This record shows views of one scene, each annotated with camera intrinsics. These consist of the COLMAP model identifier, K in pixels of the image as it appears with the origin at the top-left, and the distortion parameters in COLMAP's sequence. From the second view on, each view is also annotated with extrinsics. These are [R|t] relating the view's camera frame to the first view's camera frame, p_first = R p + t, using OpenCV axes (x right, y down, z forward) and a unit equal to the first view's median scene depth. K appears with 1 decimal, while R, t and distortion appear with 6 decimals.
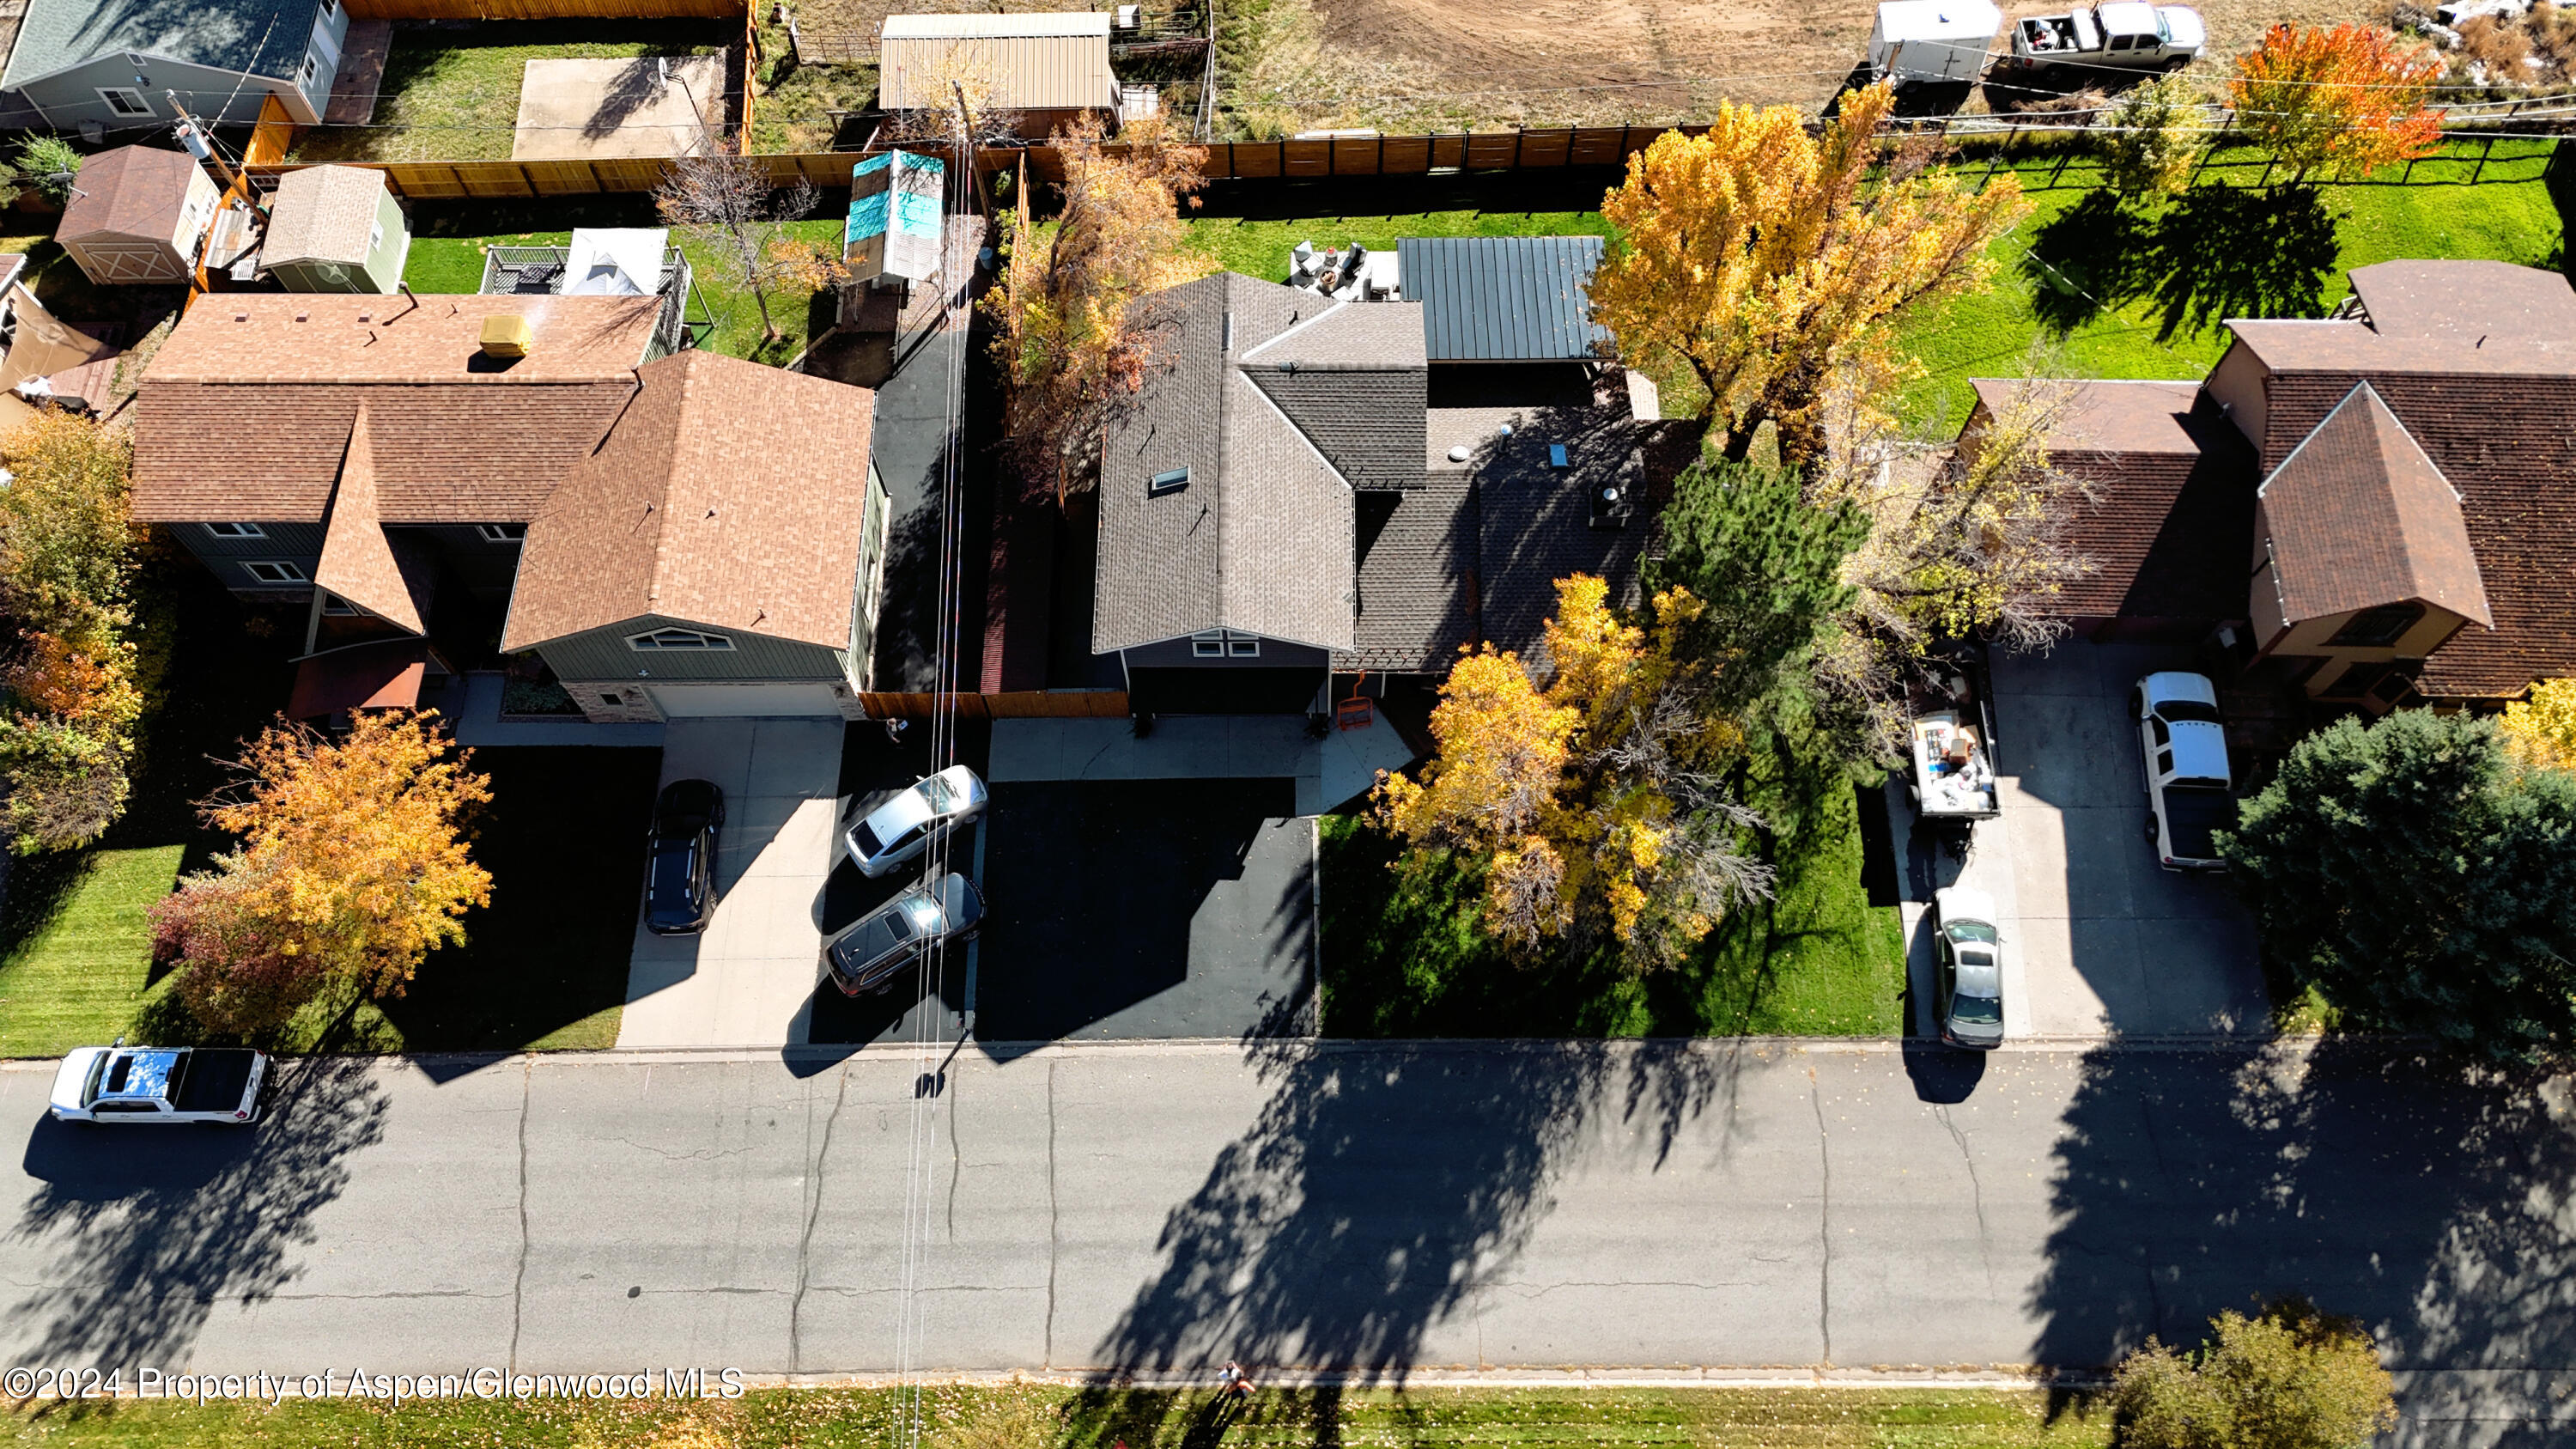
lens RADIAL K [[1867.7, 0, 1291.3], [0, 1867.7, 721.1], [0, 0, 1]] dist [0.044018, -0.048445]
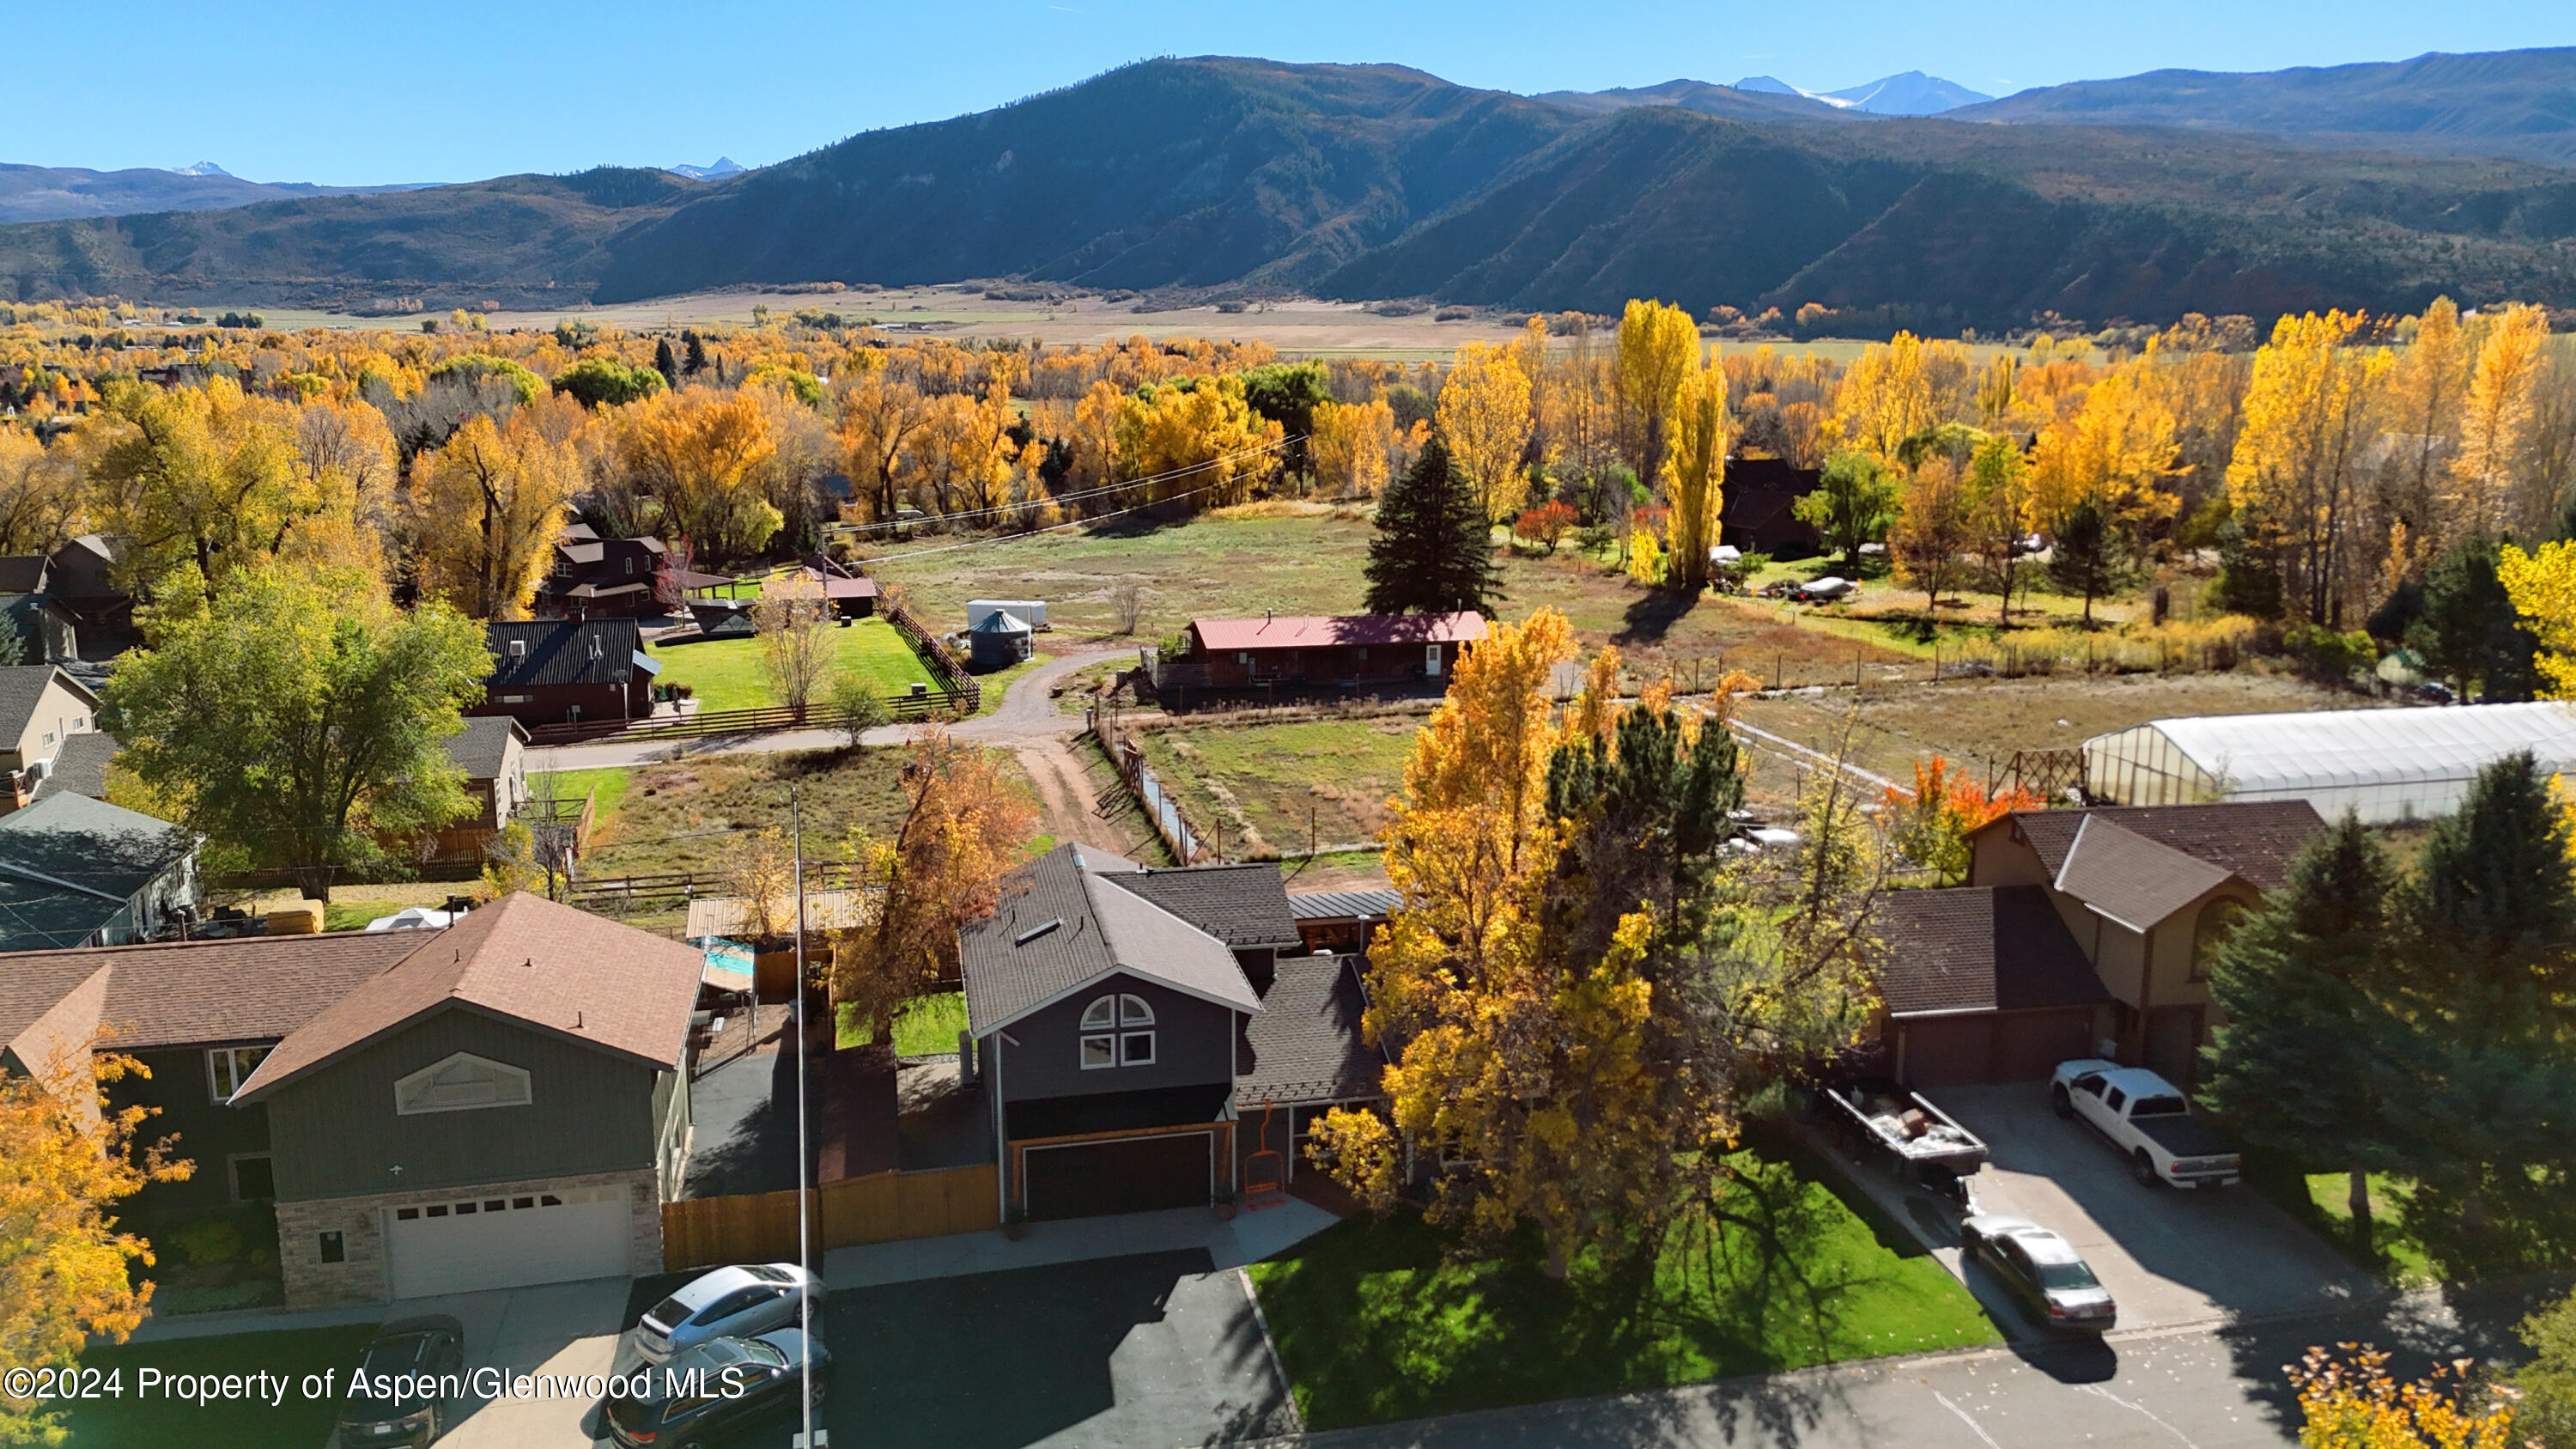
lens RADIAL K [[1867.7, 0, 1299.3], [0, 1867.7, 720.9], [0, 0, 1]] dist [0.044018, -0.048445]
pose [[0.976074, -0.034319, 0.214713, -0.136756], [0.191645, 0.602269, -0.774948, 0.571300], [-0.102720, 0.797555, 0.594436, 0.331142]]
